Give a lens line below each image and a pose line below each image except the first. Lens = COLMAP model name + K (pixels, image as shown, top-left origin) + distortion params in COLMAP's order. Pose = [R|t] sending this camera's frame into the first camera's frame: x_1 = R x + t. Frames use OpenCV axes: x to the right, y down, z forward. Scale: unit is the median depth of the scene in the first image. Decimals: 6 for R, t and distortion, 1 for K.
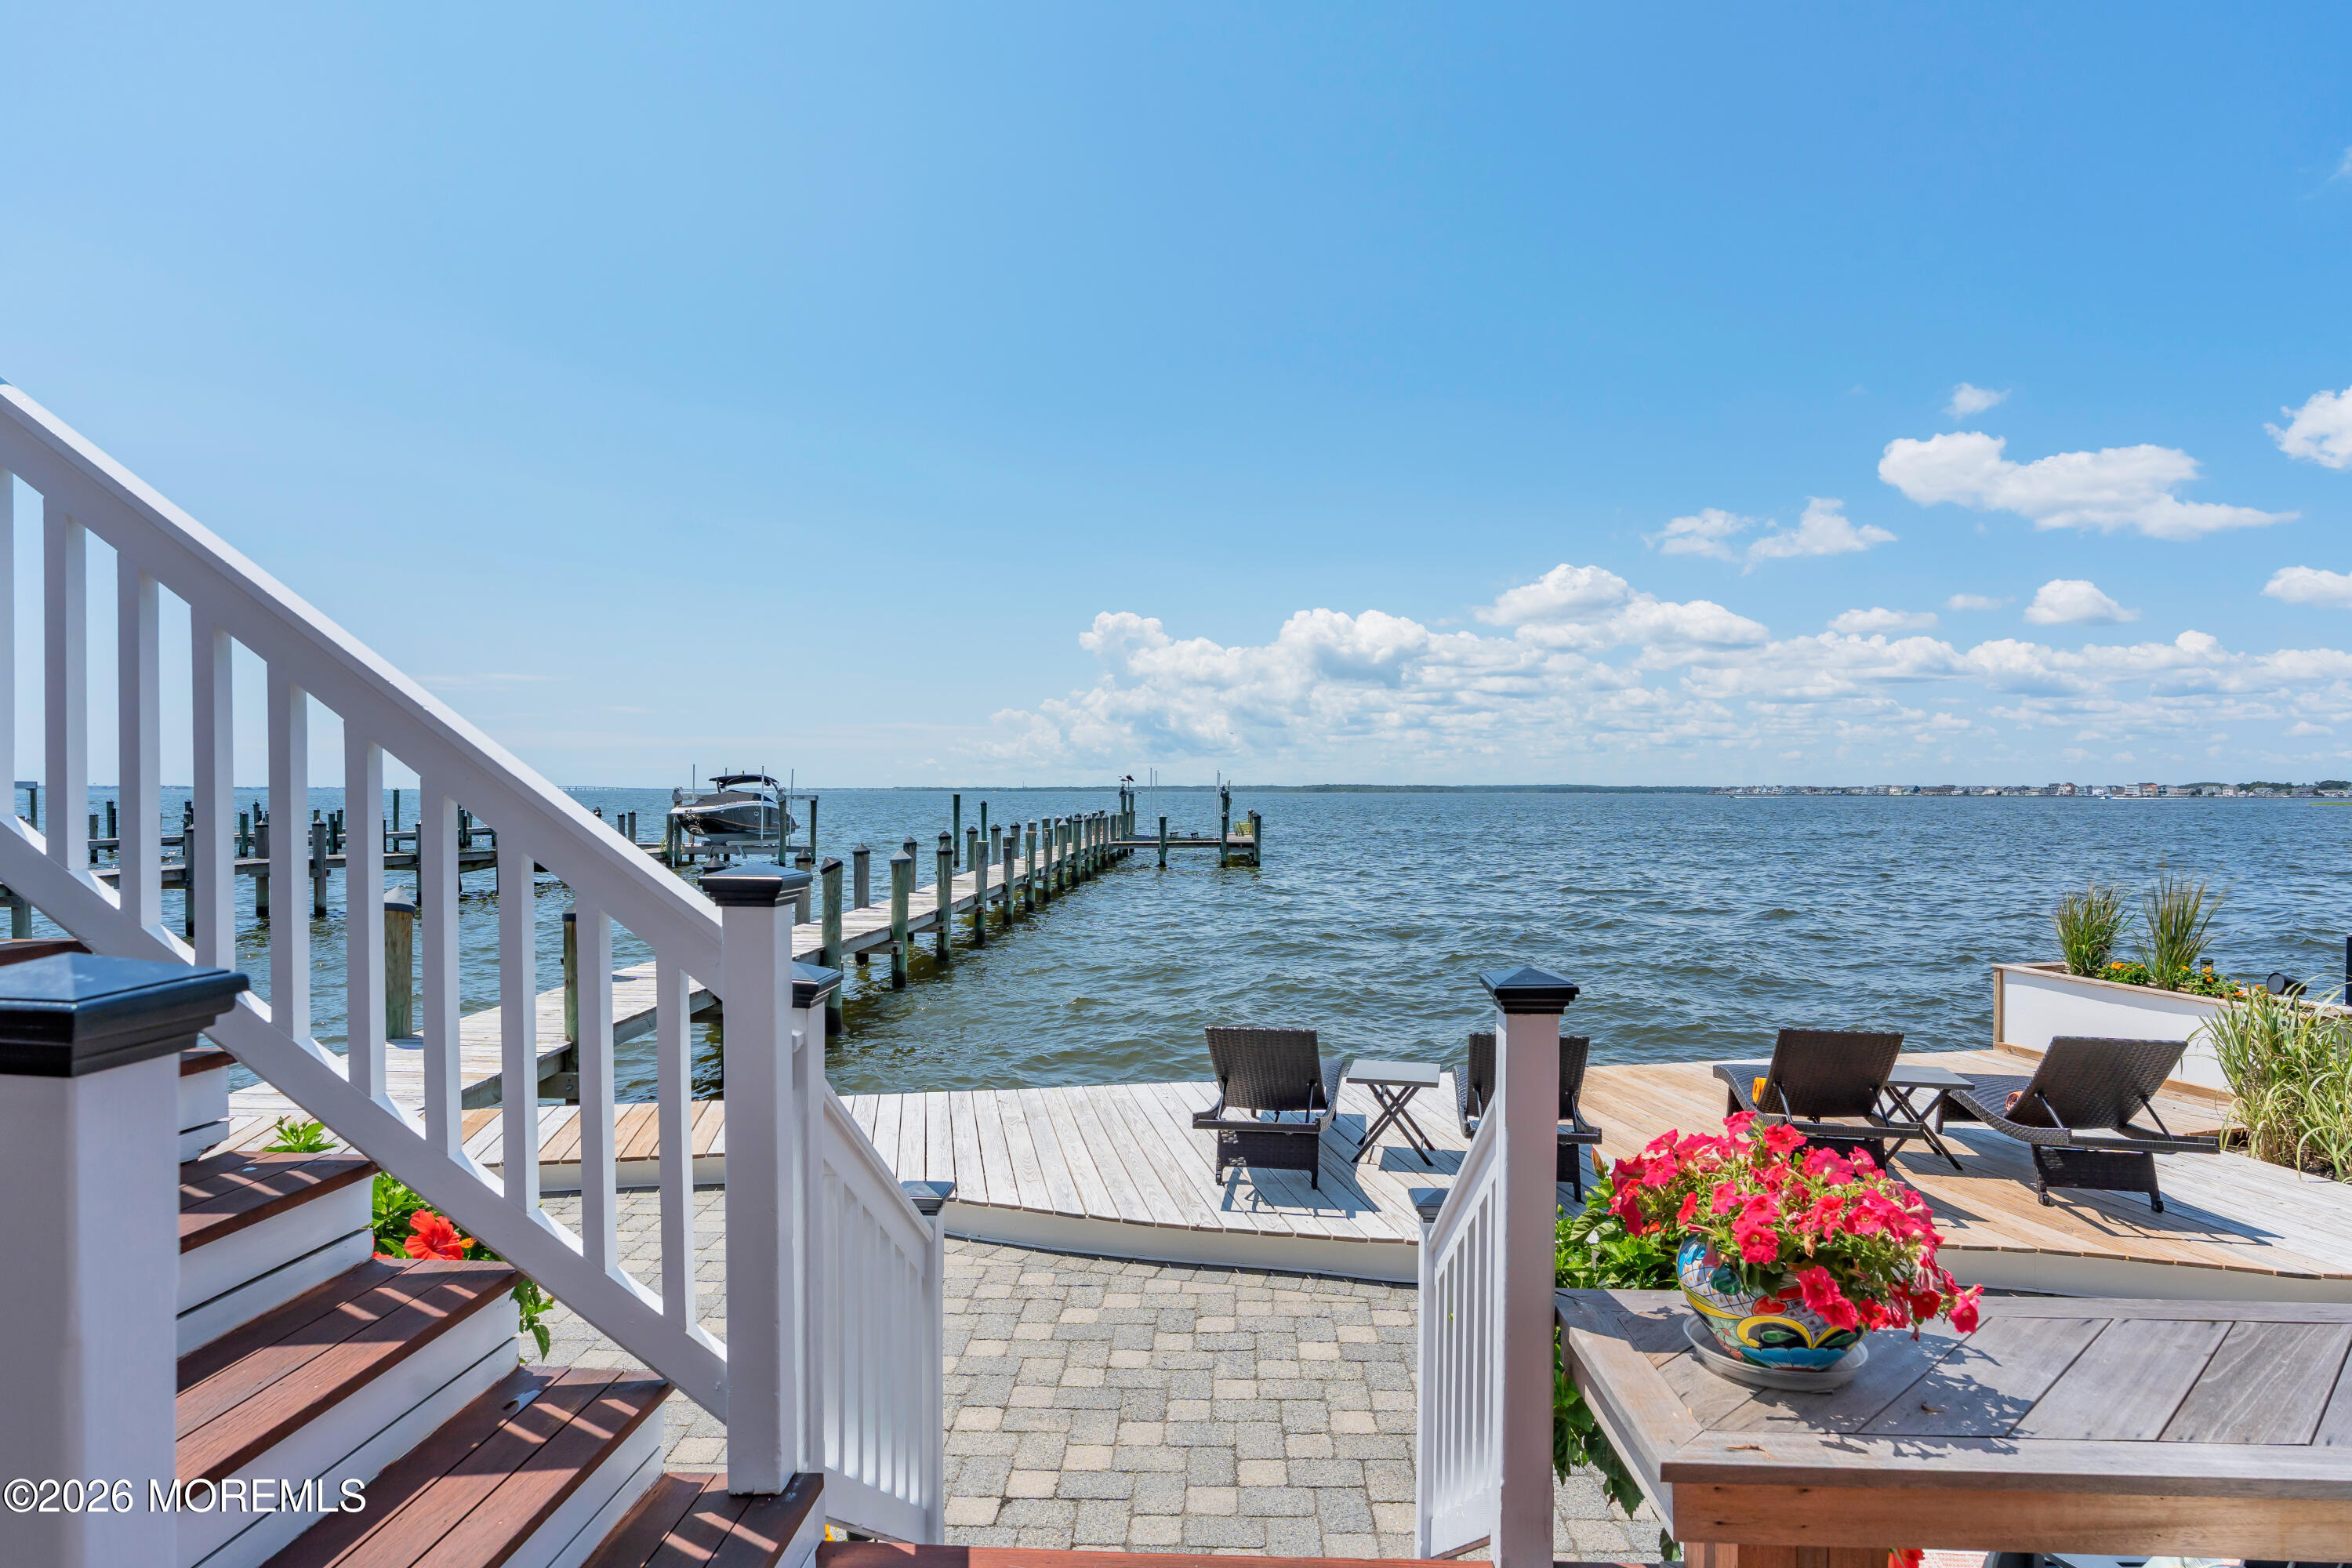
lens RADIAL K [[1269.5, 0, 1177.1], [0, 1269.5, 789.8], [0, 0, 1]] dist [-0.005653, -0.000548]
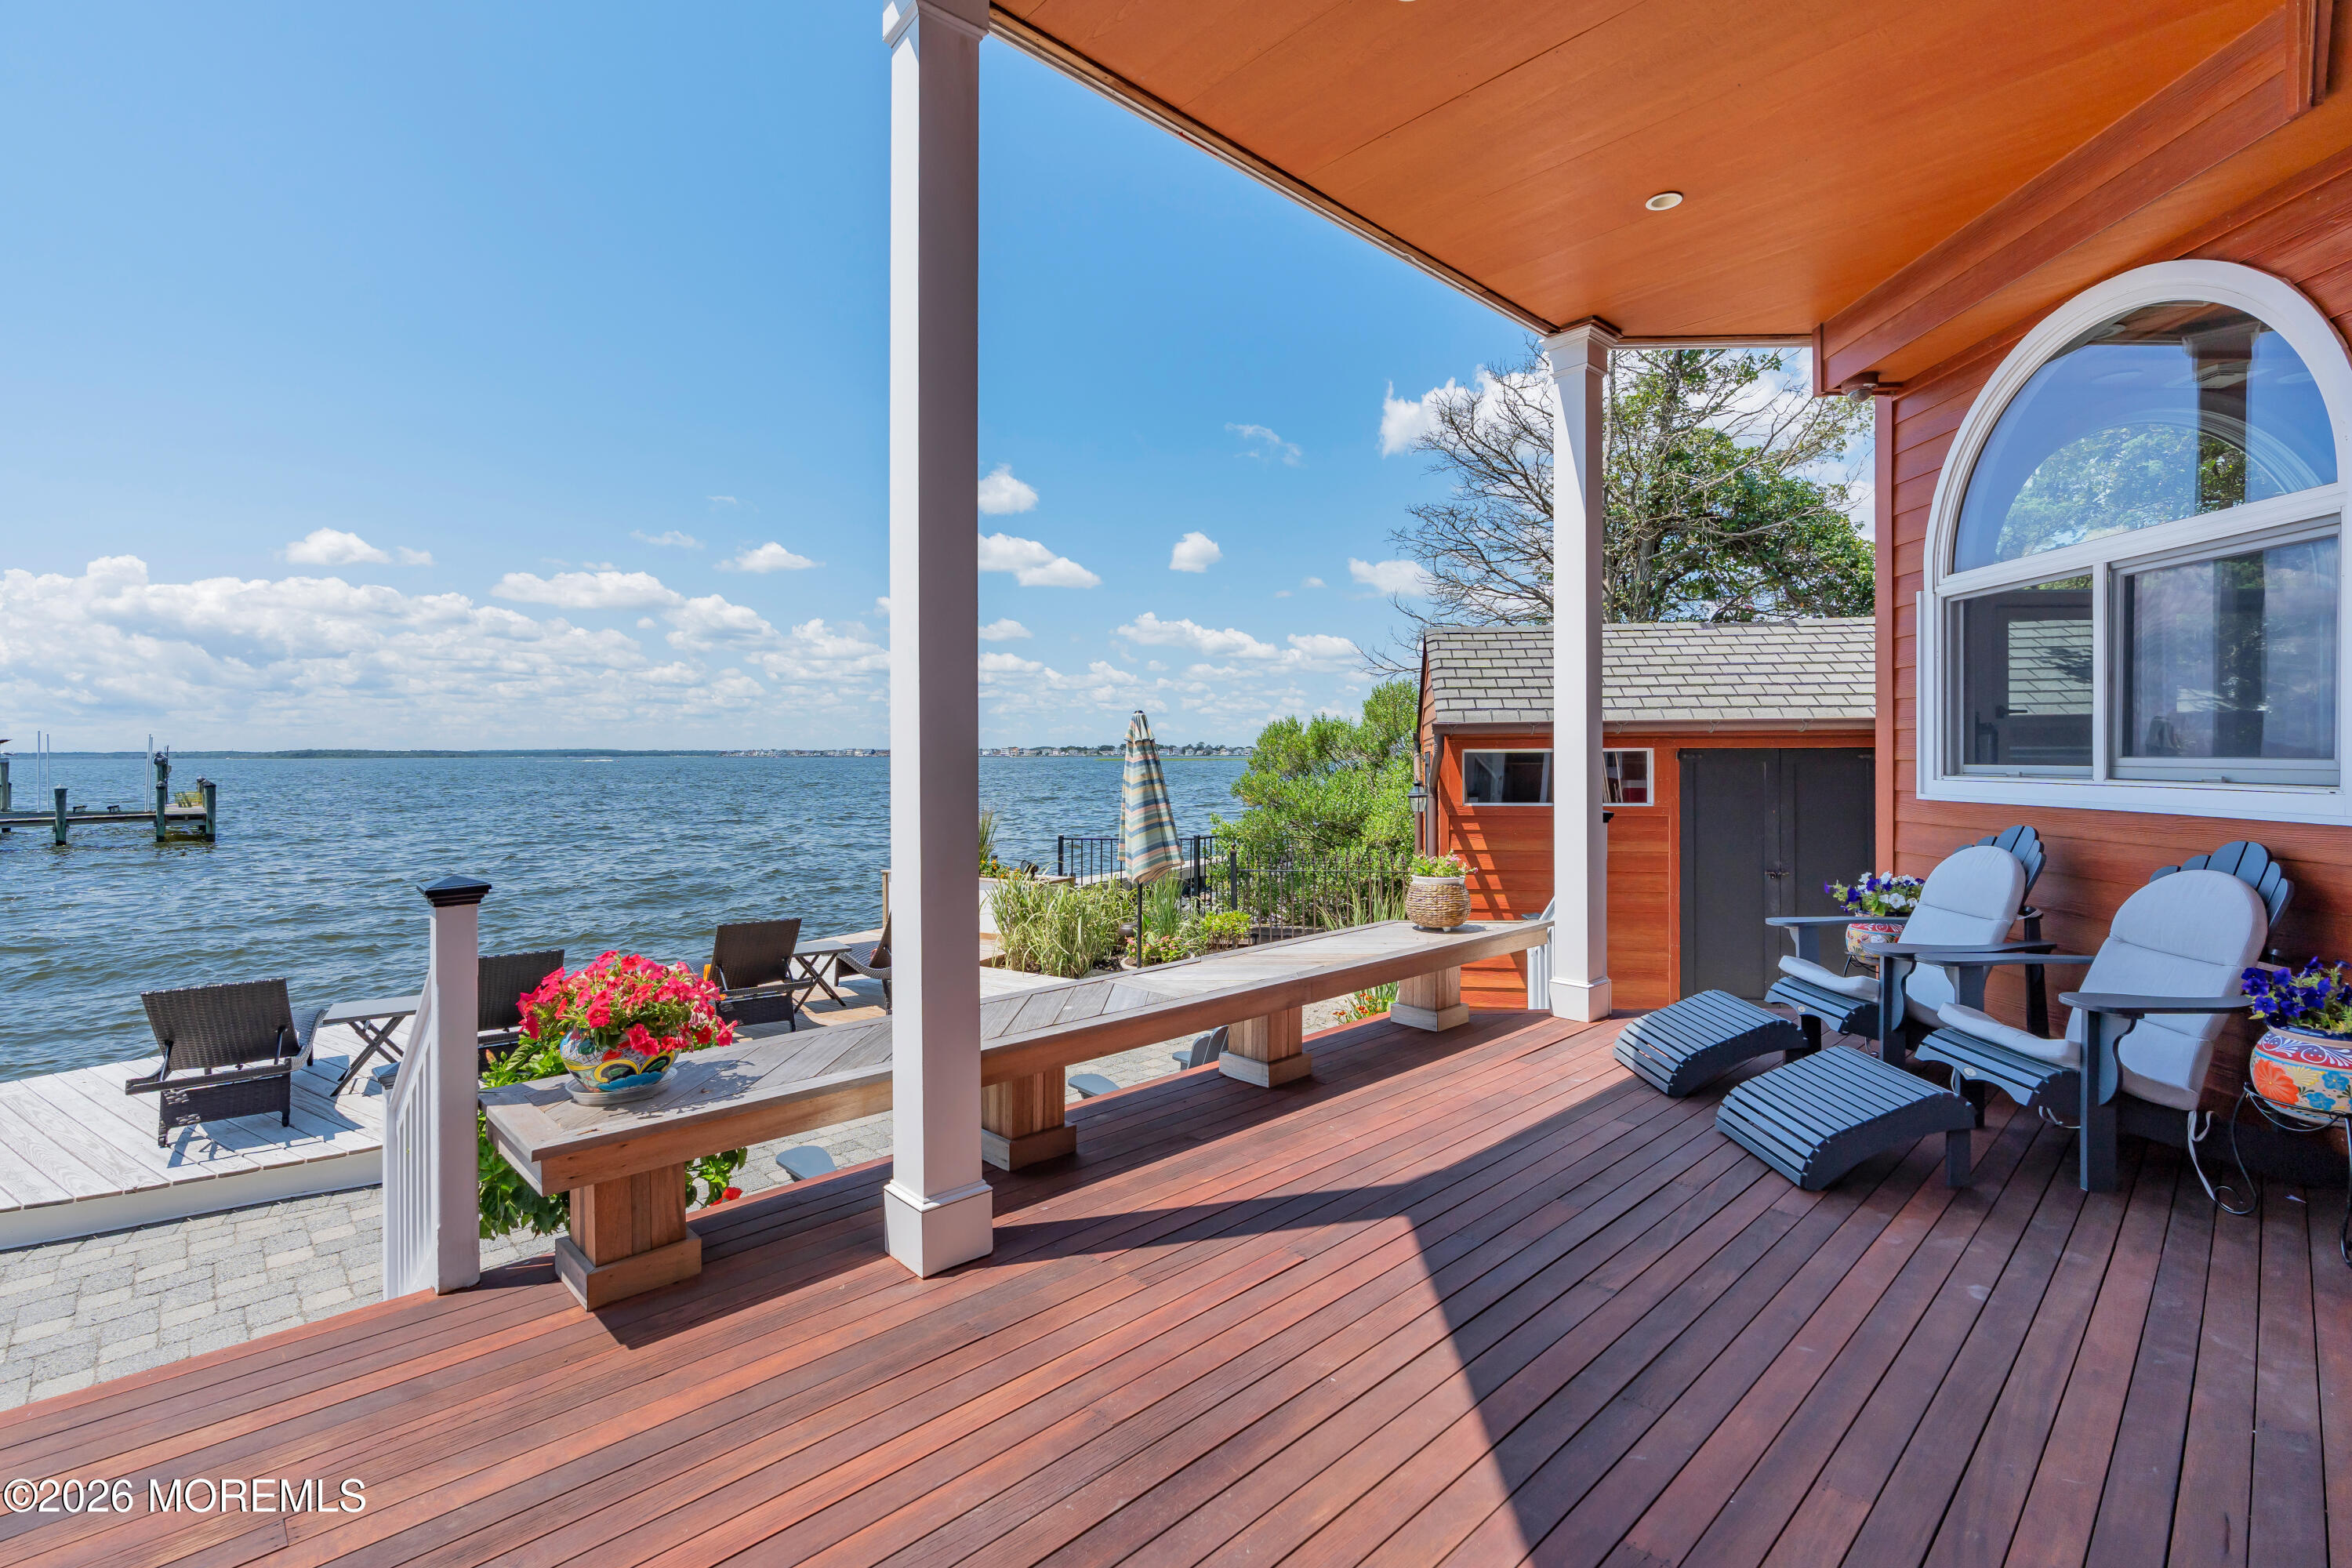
lens RADIAL K [[1062.3, 0, 1175.6], [0, 1062.3, 761.8], [0, 0, 1]] dist [-0.000809, 0.001178]
pose [[0.696288, -0.011654, 0.717668, -0.009548], [0.005645, 0.999926, 0.010762, -0.000715], [-0.717741, -0.003442, 0.696302, -0.170089]]
